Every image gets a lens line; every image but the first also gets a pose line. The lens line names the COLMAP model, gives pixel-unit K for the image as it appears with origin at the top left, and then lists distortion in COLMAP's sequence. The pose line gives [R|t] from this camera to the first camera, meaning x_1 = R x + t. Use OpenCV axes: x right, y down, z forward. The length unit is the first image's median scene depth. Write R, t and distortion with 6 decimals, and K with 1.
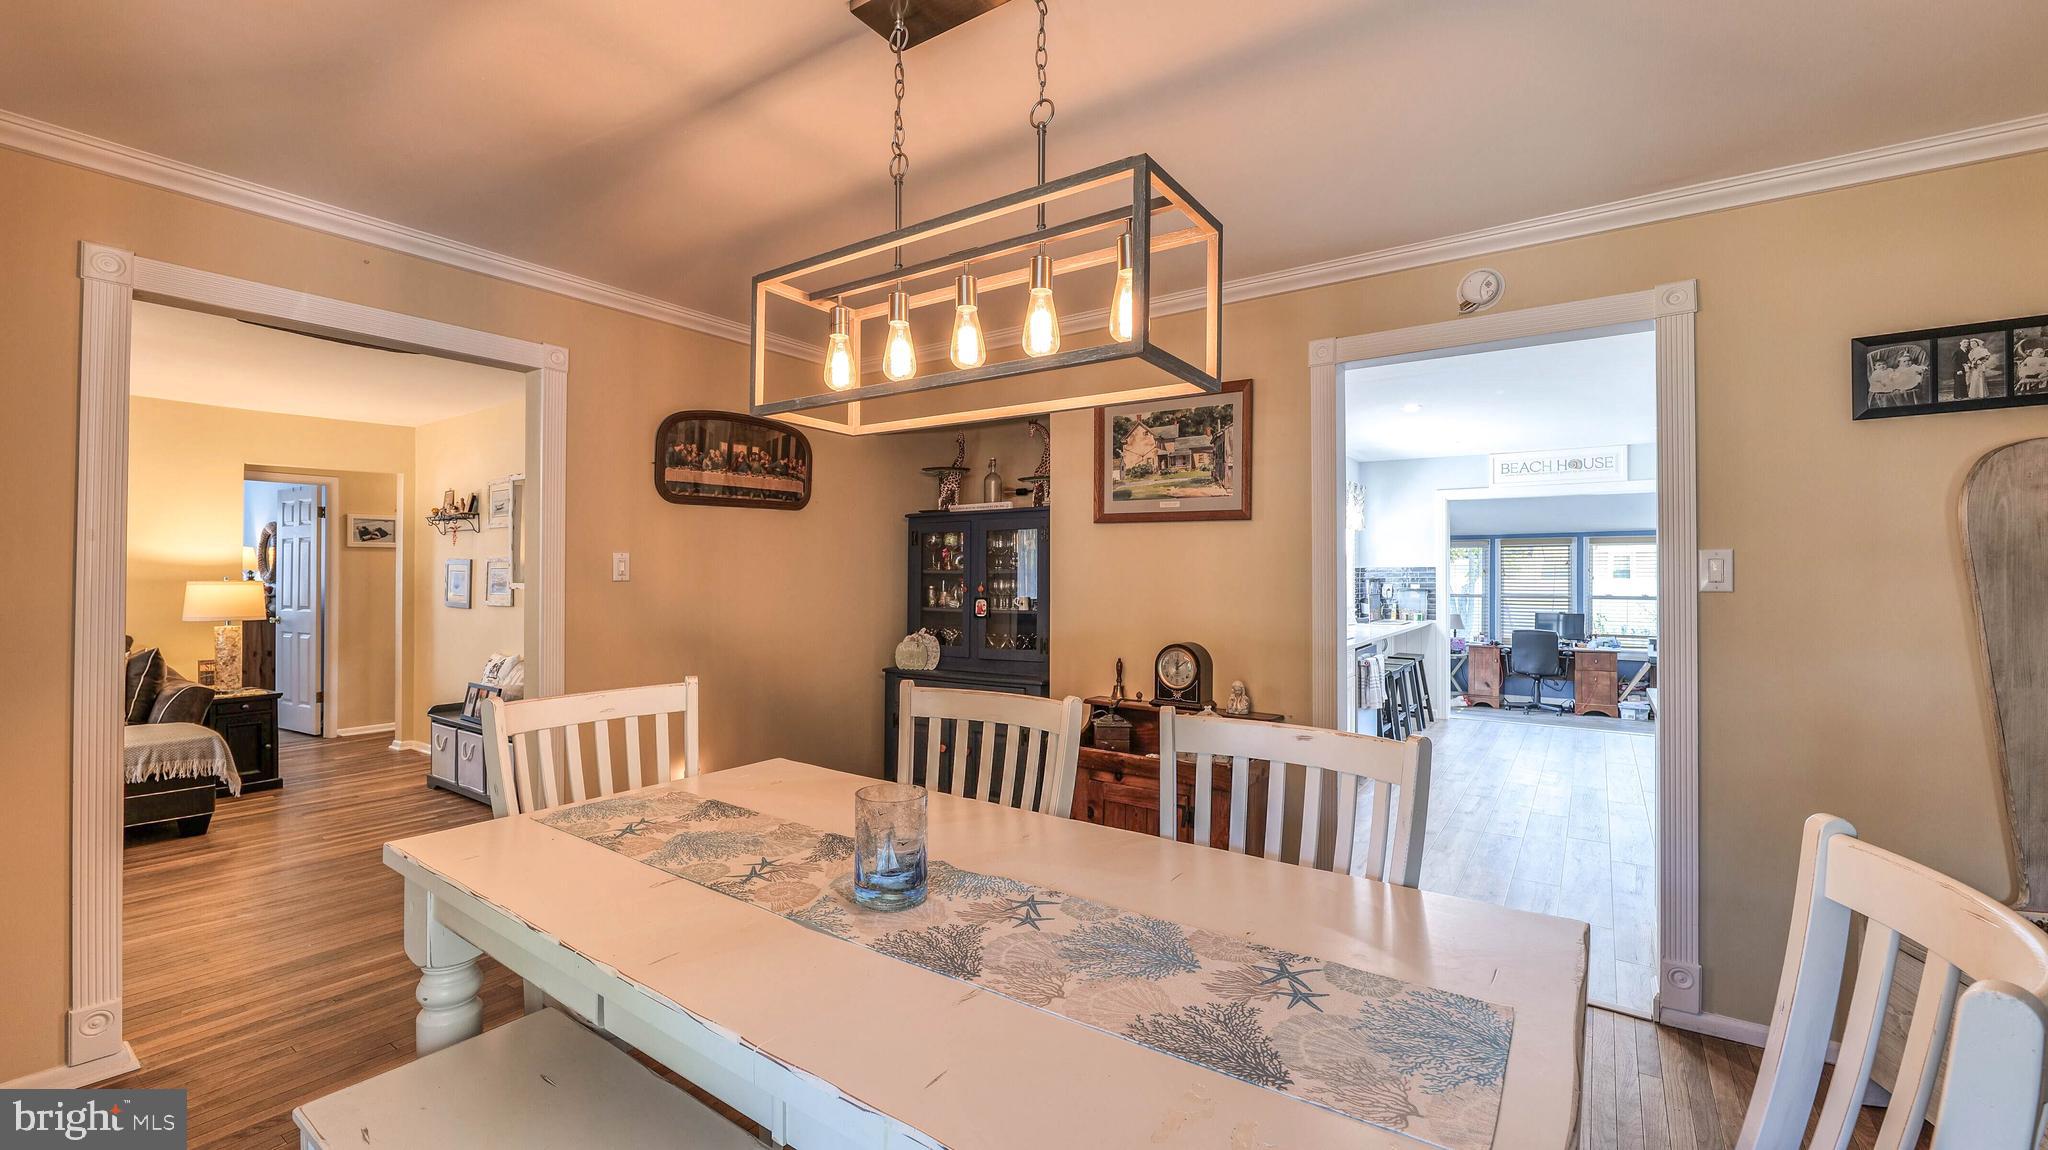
lens RADIAL K [[832.5, 0, 1013.6], [0, 832.5, 570.4], [0, 0, 1]] dist [-0.016583, 0.002335]
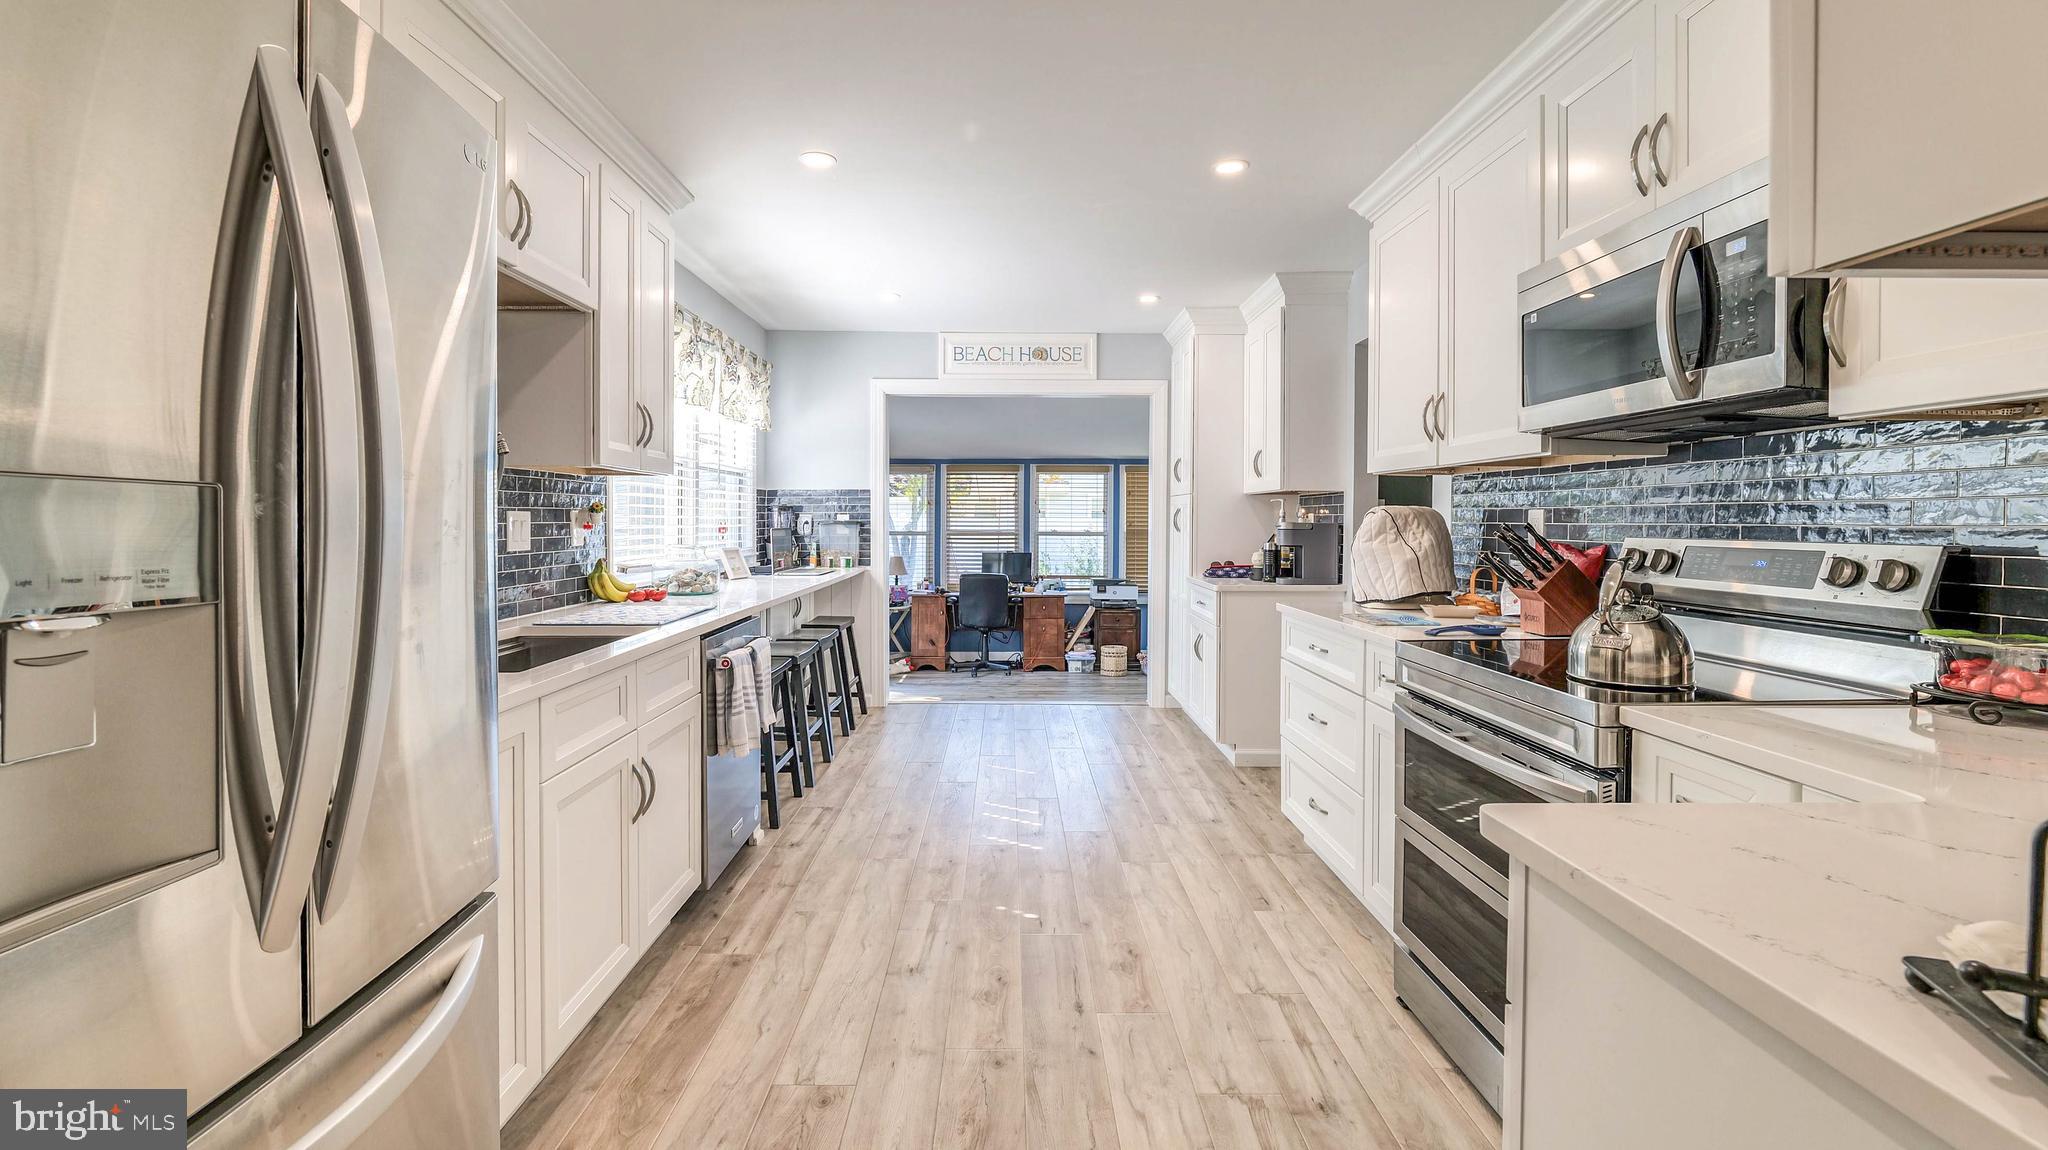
lens RADIAL K [[825.7, 0, 1023.0], [0, 825.7, 526.5], [0, 0, 1]] dist [-0.001129, 0.000026]
pose [[0.803595, -0.001930, 0.595173, 0.197287], [-0.005690, 0.999924, 0.010924, 0.018395], [-0.595149, -0.012165, 0.803523, 0.362624]]
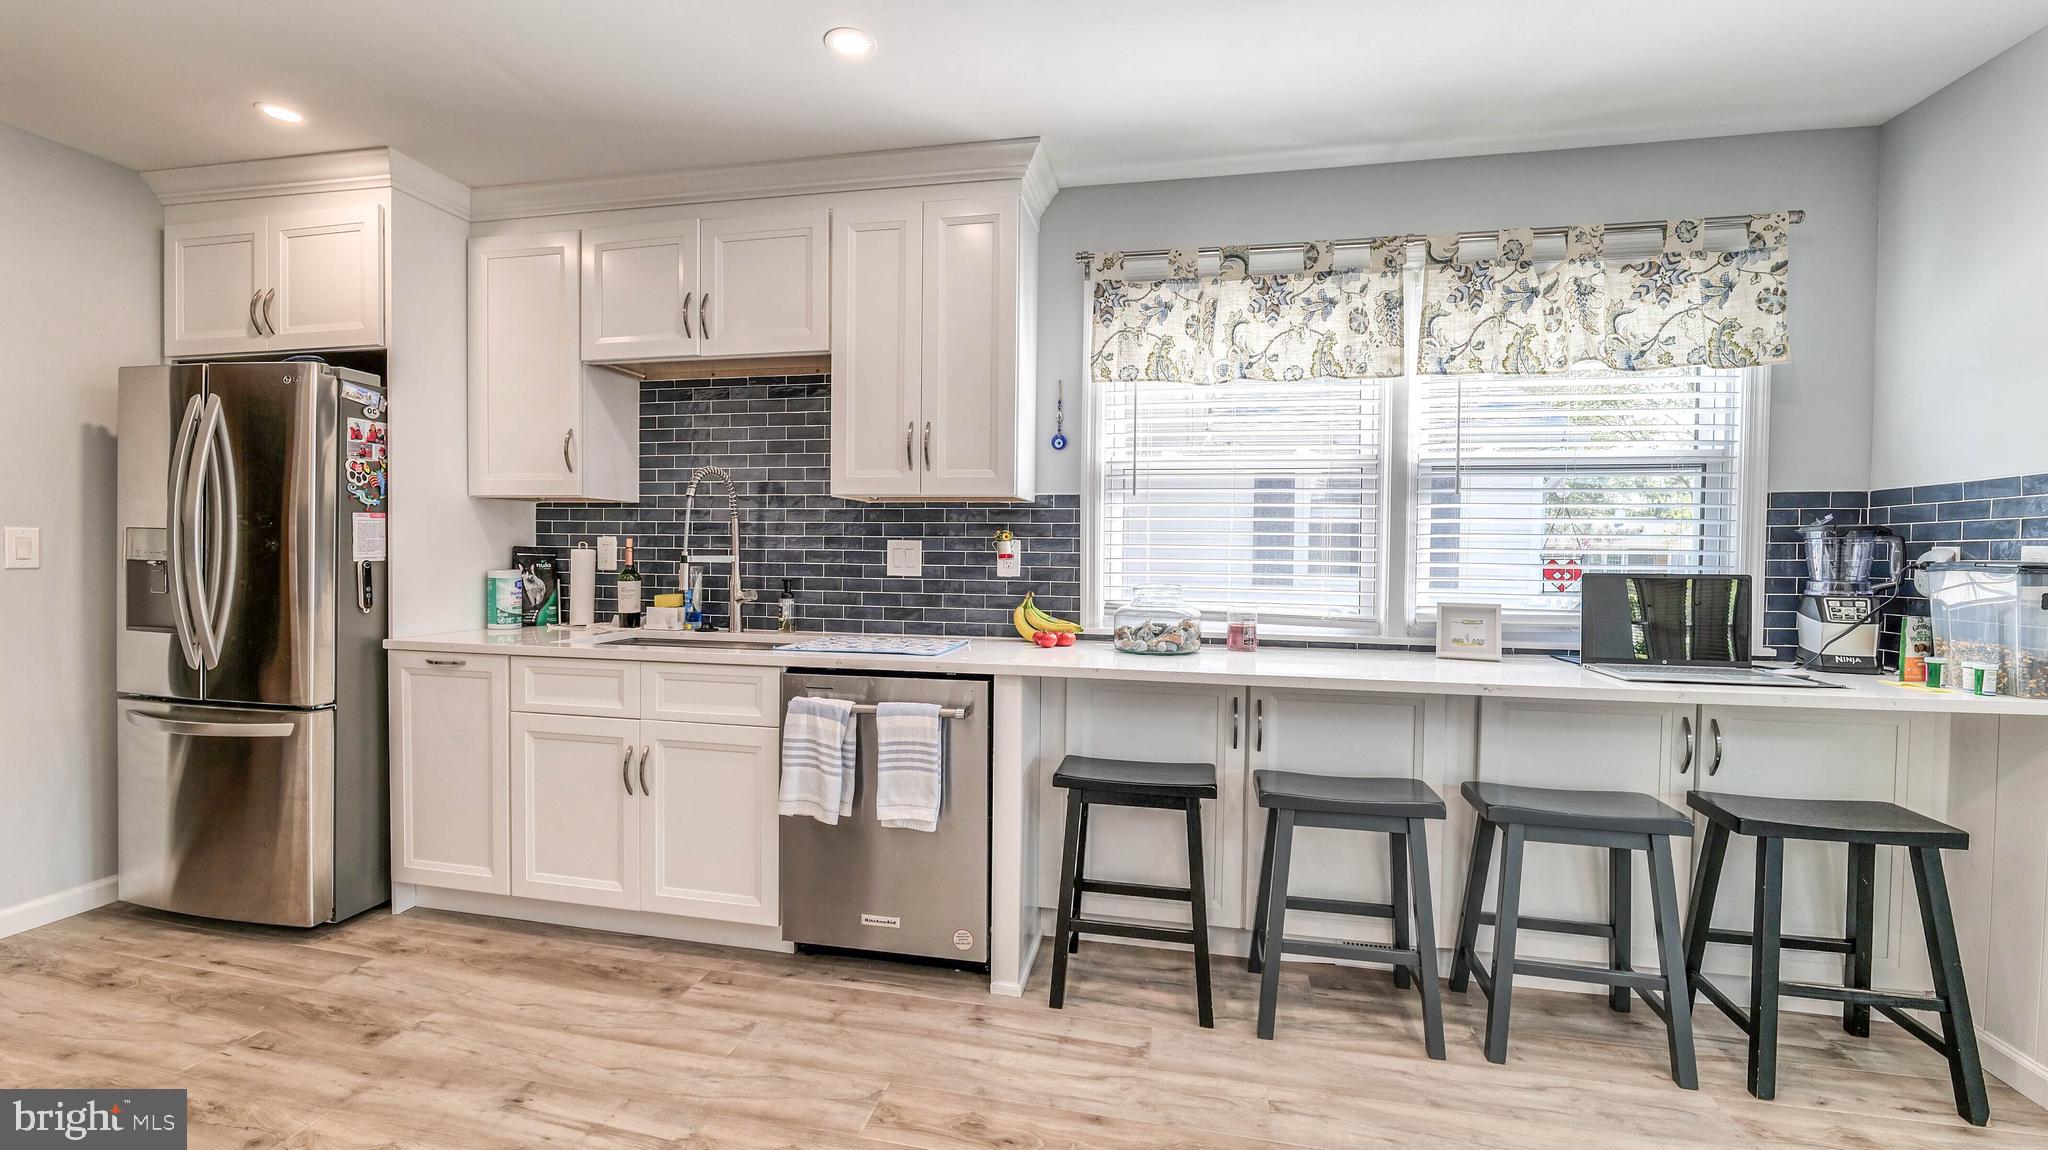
lens RADIAL K [[832.5, 0, 1013.6], [0, 832.5, 570.4], [0, 0, 1]] dist [-0.016583, 0.002335]
pose [[0.410806, 0.020816, -0.911485, 0.618753], [-0.010033, 0.999782, 0.018311, 0.023581], [0.911668, 0.001623, 0.410925, 0.660452]]
